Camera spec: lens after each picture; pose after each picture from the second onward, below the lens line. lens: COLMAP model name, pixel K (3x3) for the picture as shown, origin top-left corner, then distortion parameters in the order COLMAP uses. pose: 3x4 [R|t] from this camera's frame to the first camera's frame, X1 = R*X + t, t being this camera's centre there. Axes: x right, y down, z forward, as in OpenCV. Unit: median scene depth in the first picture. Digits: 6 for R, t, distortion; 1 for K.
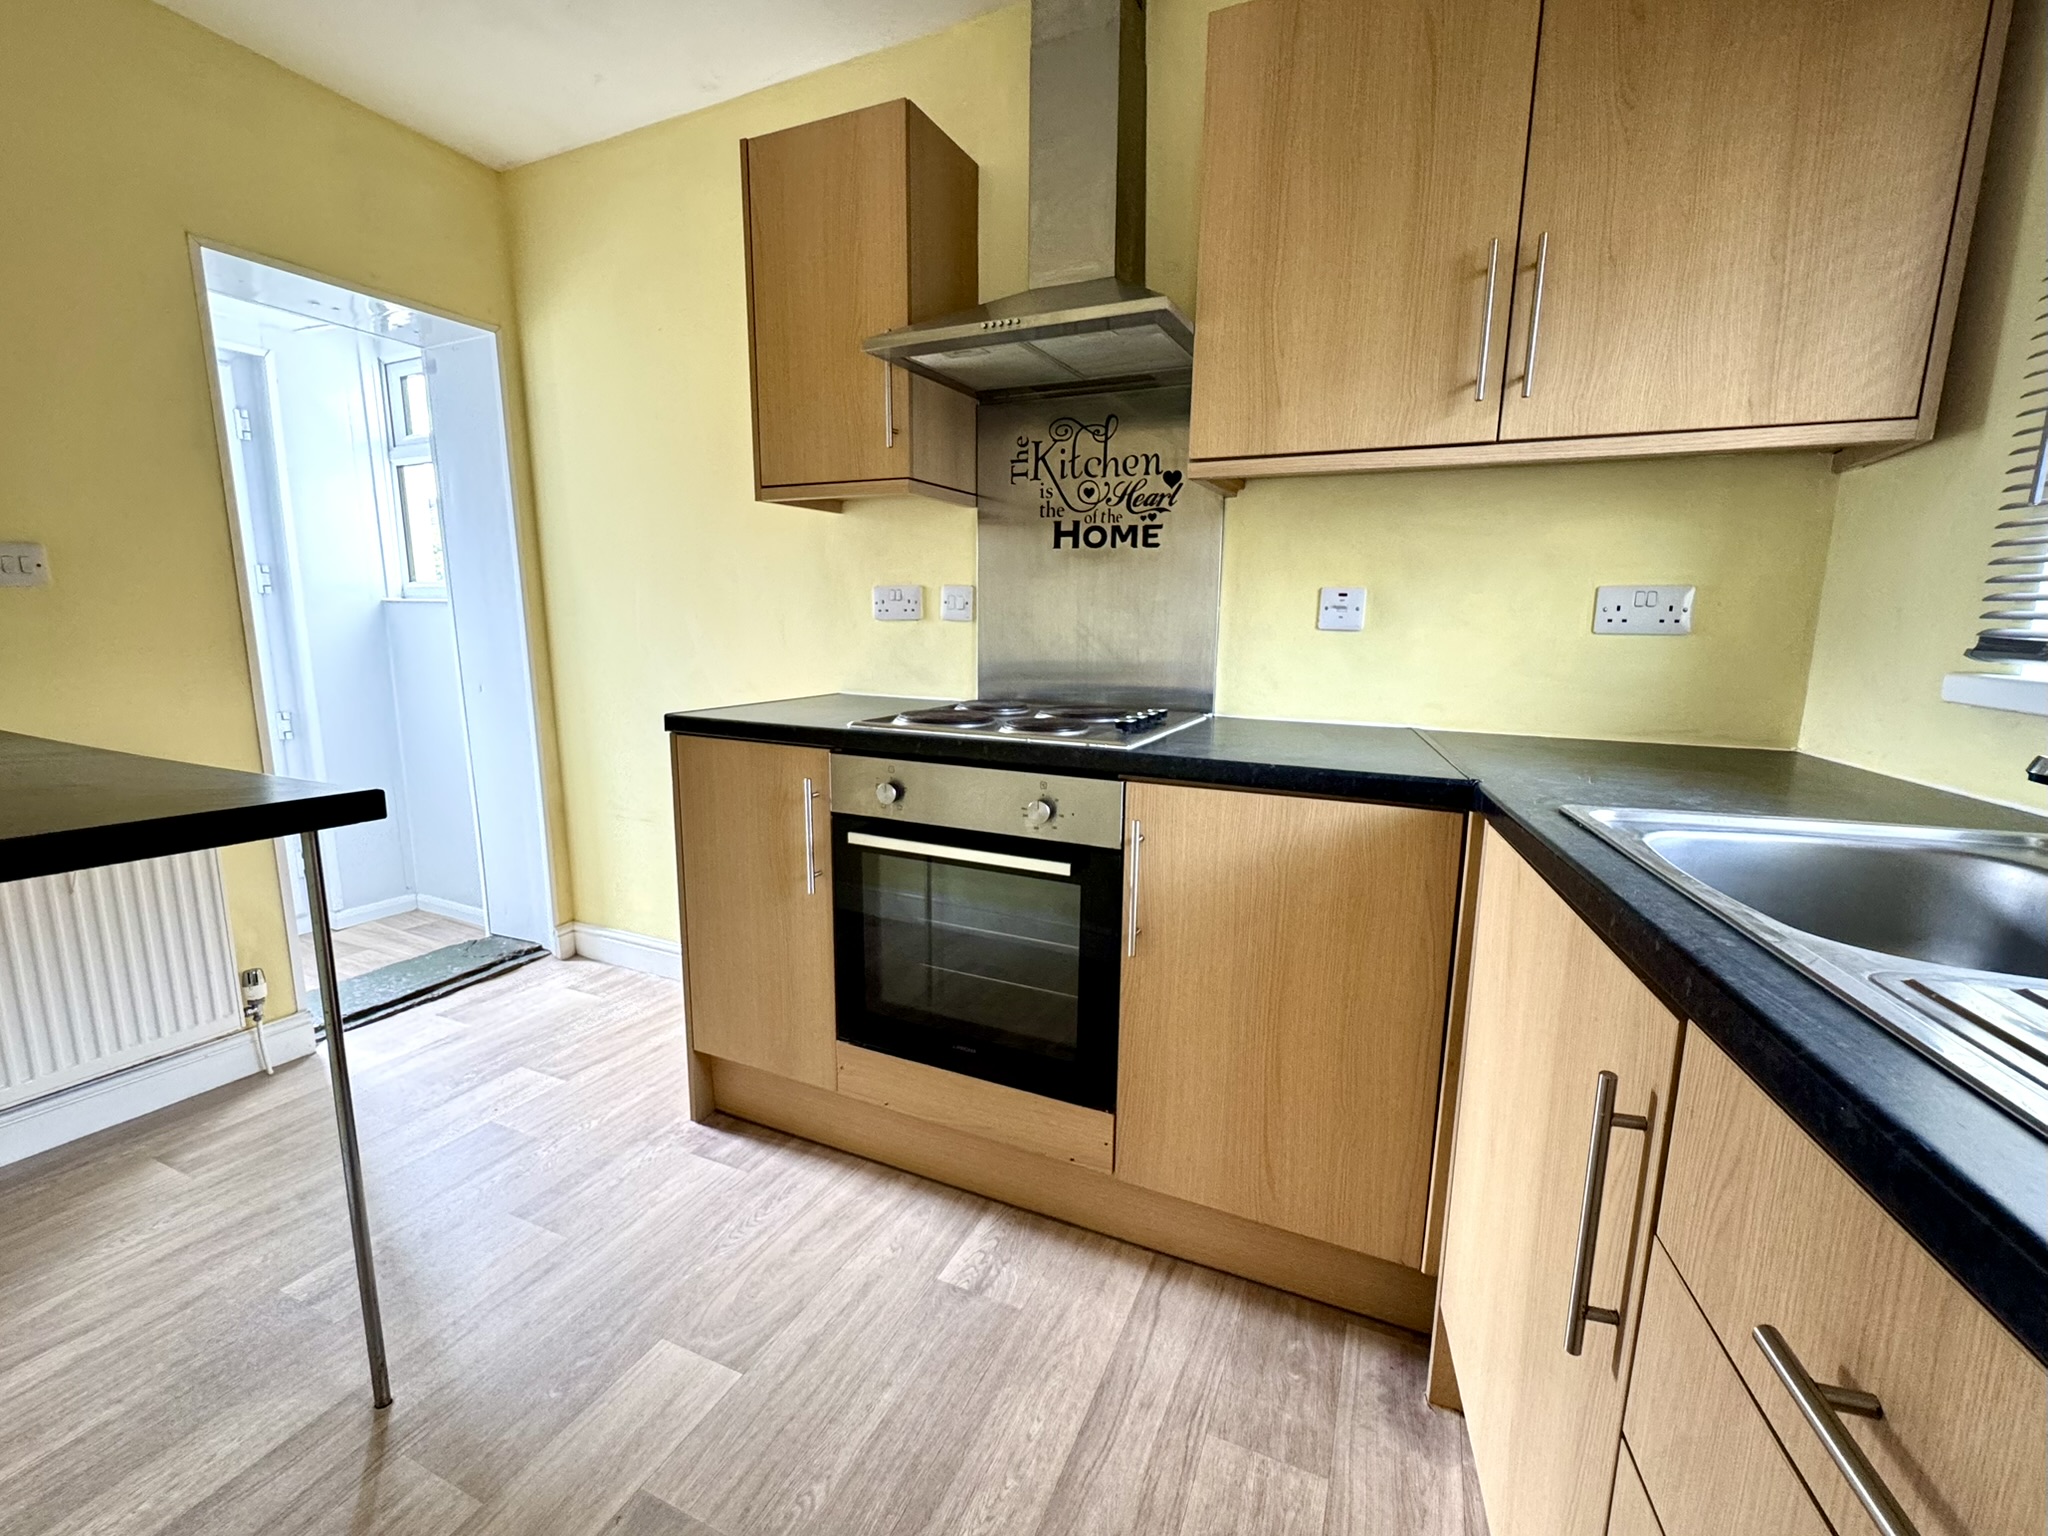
lens RADIAL K [[865.3, 0, 1010.4], [0, 865.3, 759.1], [0, 0, 1]] dist [0.000914, 0.000252]
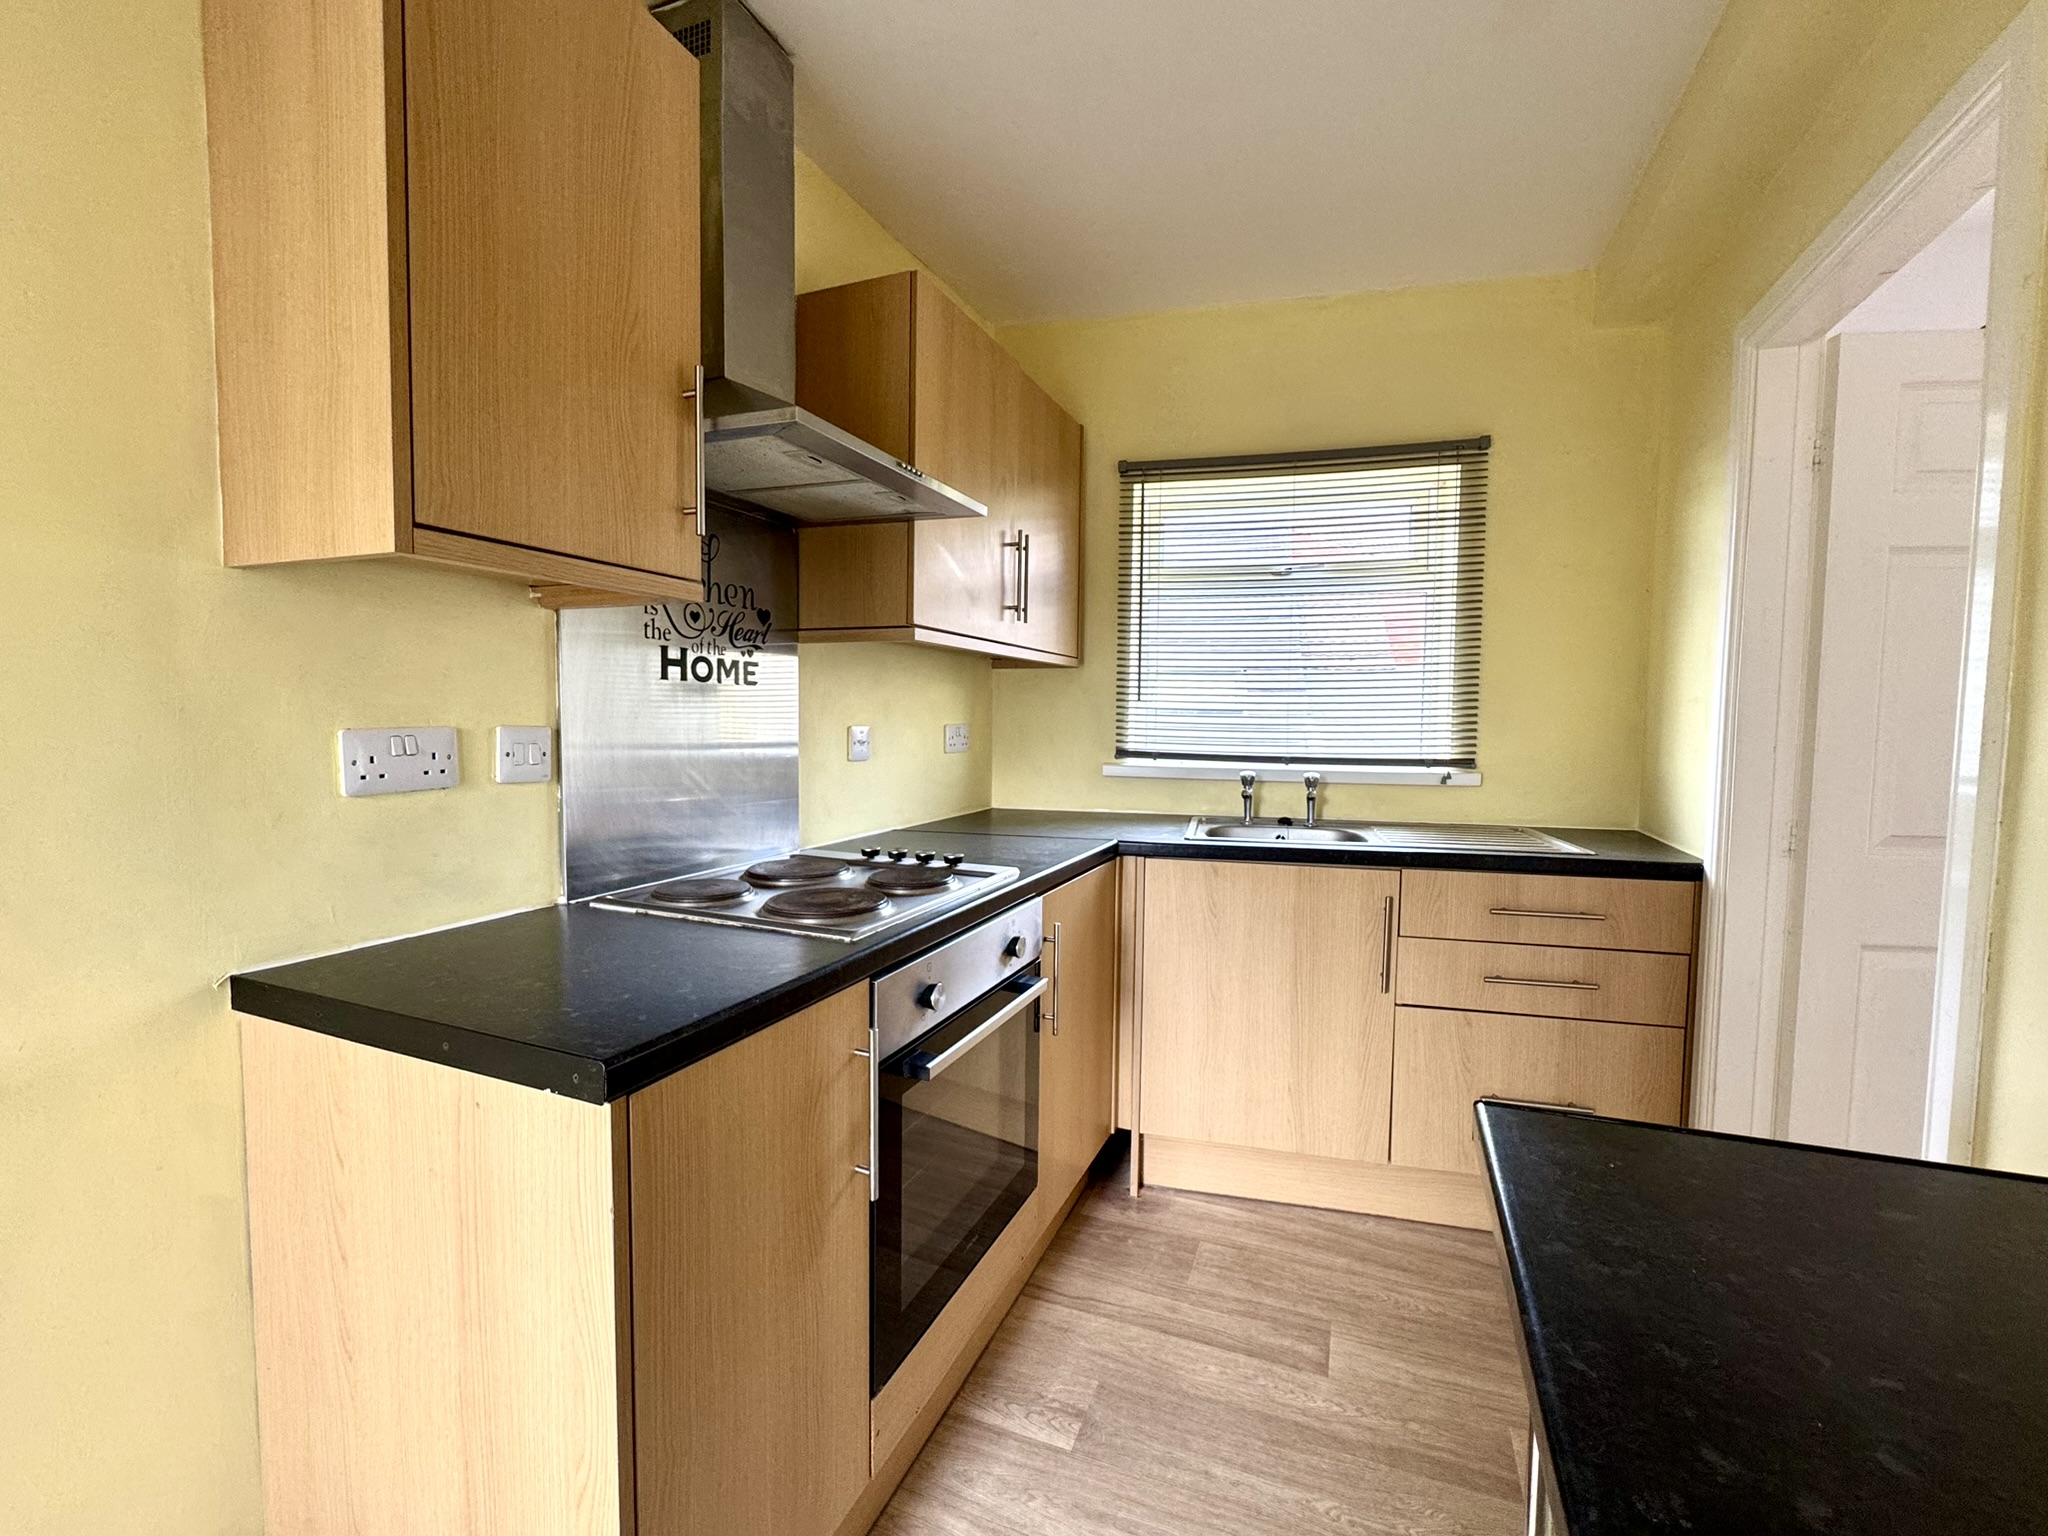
lens RADIAL K [[842.6, 0, 1021.2], [0, 842.6, 769.5], [0, 0, 1]] dist [-0.003337, -0.000333]
pose [[-0.028383, -0.074861, 0.996790, -0.931830], [0.160192, 0.983963, 0.078459, -0.222685], [-0.986678, 0.161905, -0.015936, 0.917480]]
